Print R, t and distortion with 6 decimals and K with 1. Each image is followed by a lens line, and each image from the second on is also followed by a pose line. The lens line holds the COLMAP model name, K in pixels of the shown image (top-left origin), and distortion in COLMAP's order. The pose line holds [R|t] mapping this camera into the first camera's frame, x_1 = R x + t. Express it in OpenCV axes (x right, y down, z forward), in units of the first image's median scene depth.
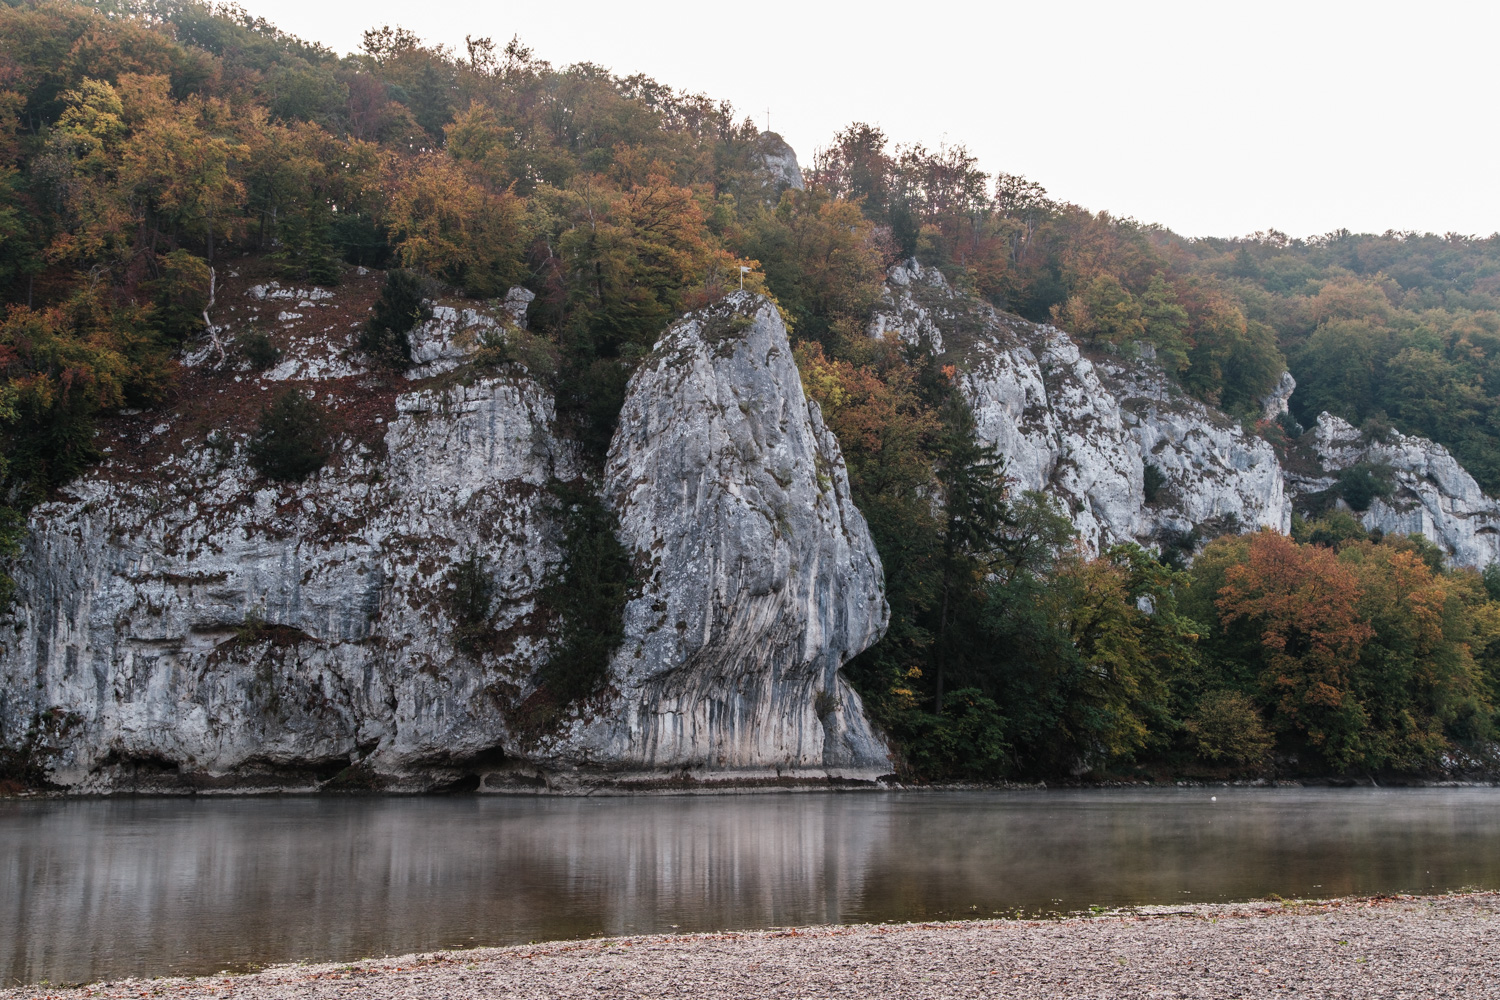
lens RADIAL K [[1634.9, 0, 750.0], [0, 1634.9, 500.0], [0, 0, 1]] dist [0.066689, -0.024774]
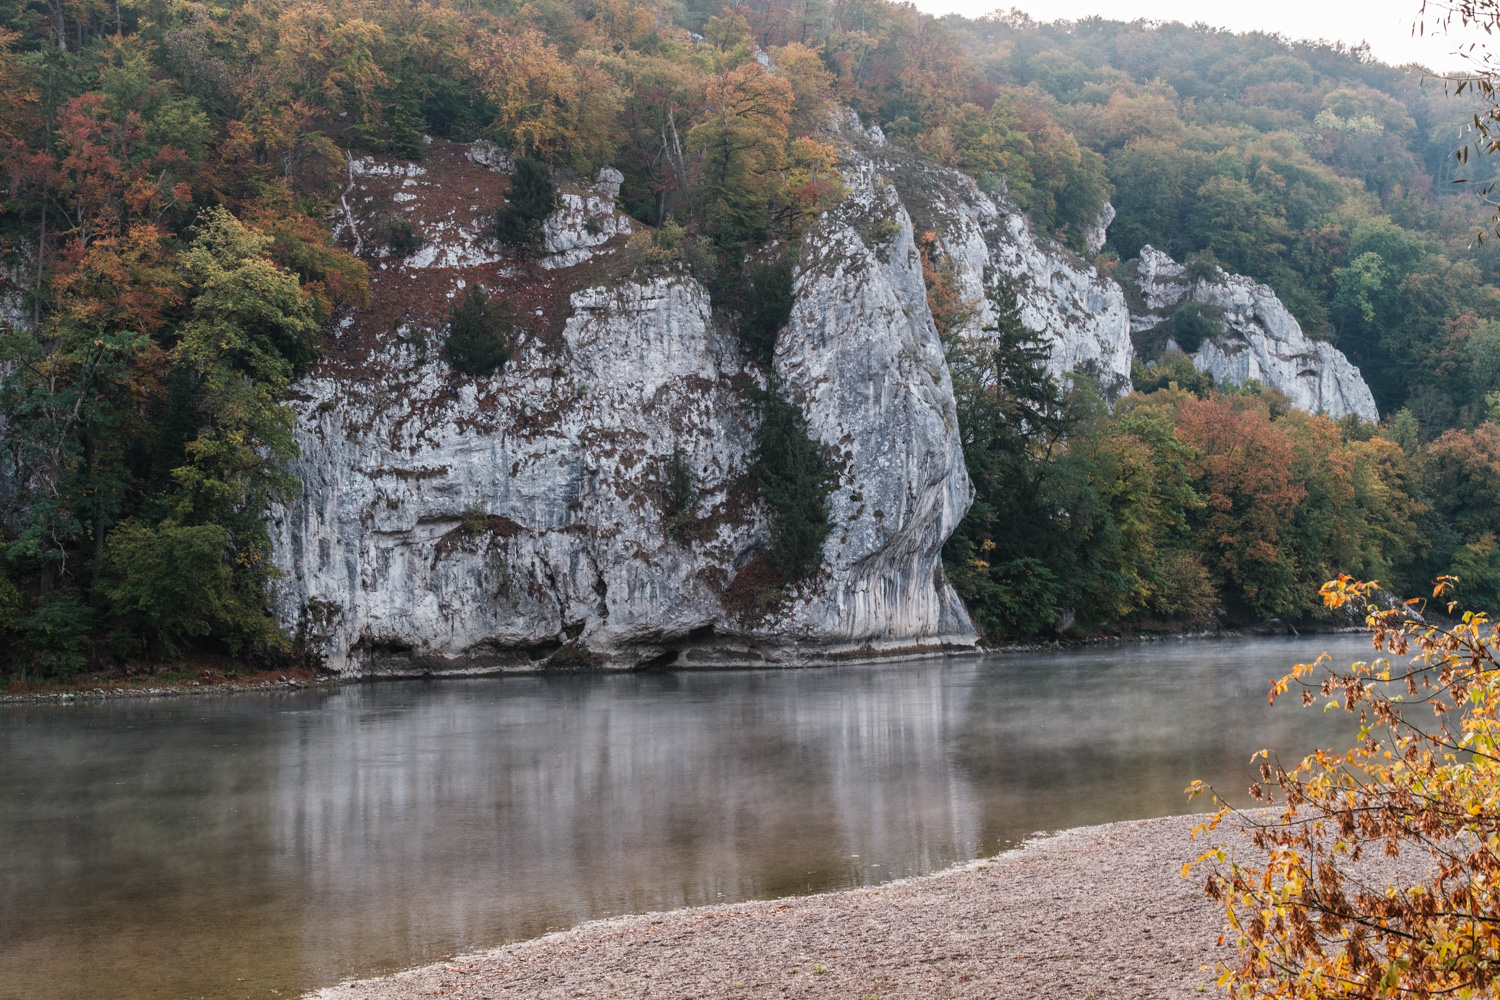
lens RADIAL K [[2169.7, 0, 702.1], [0, 2169.7, 474.6], [0, 0, 1]] dist [0.088160, -0.019326]
pose [[0.966723, -0.008313, 0.255689, -0.511766], [-0.016715, 0.995284, 0.095556, -0.085258], [-0.255277, -0.096650, 0.962025, -0.371453]]
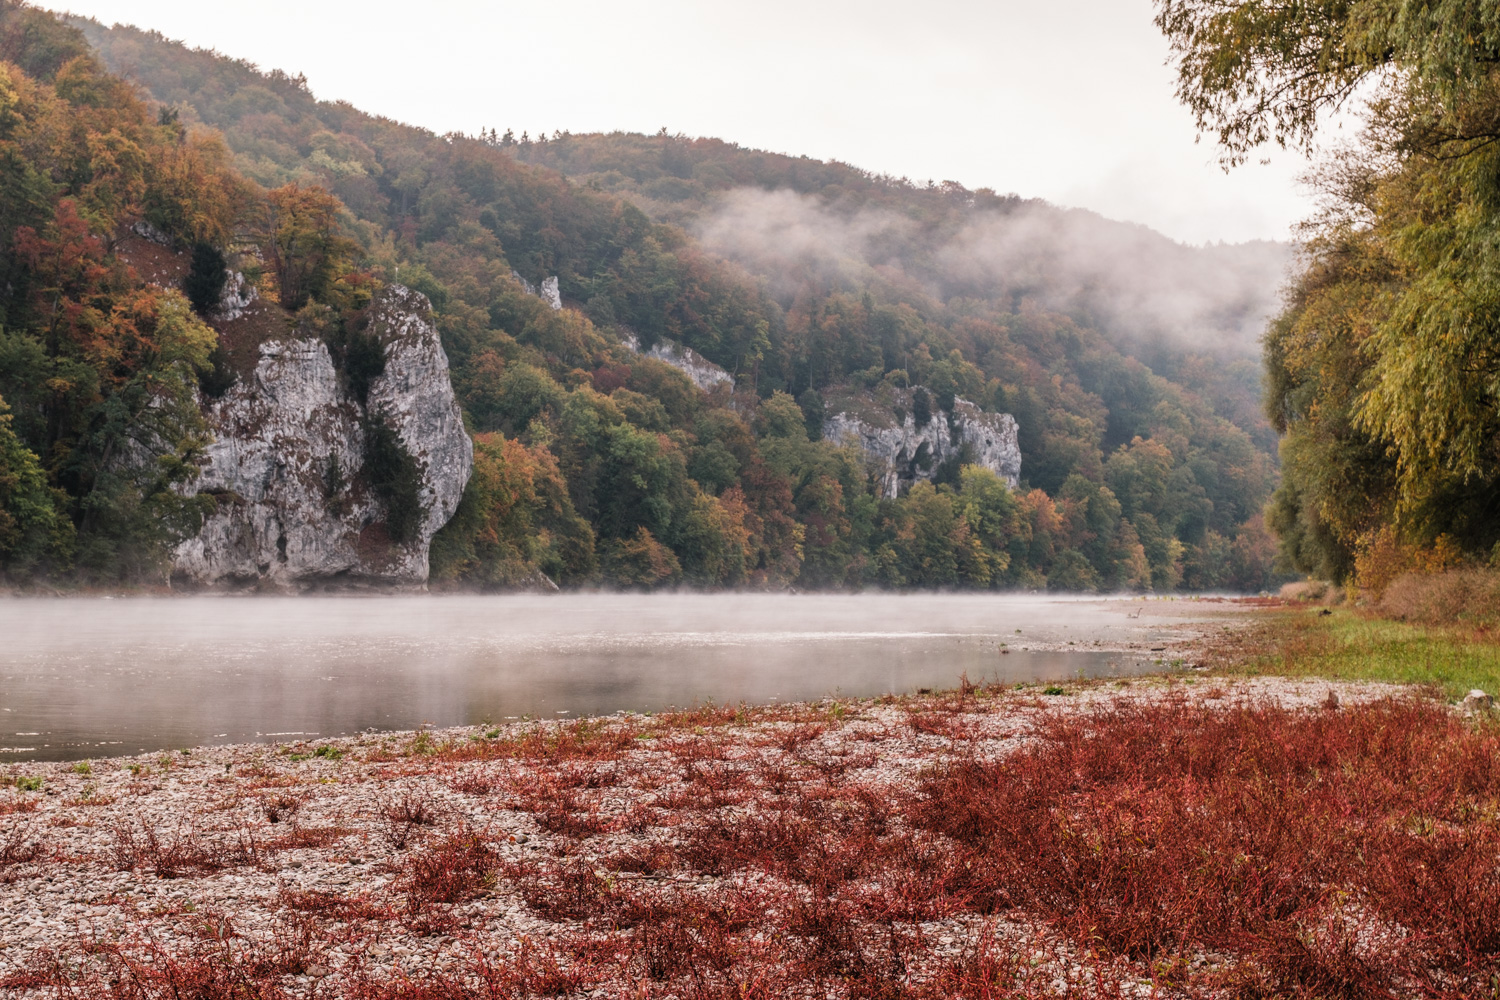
lens RADIAL K [[2793.6, 0, 862.7], [0, 2793.6, 420.2], [0, 0, 1]] dist [0.005884, -0.207733]
pose [[0.597073, 0.053277, 0.800416, -2.076980], [-0.134966, 0.990240, 0.034767, -0.167463], [-0.790752, -0.128788, 0.598436, -1.083232]]
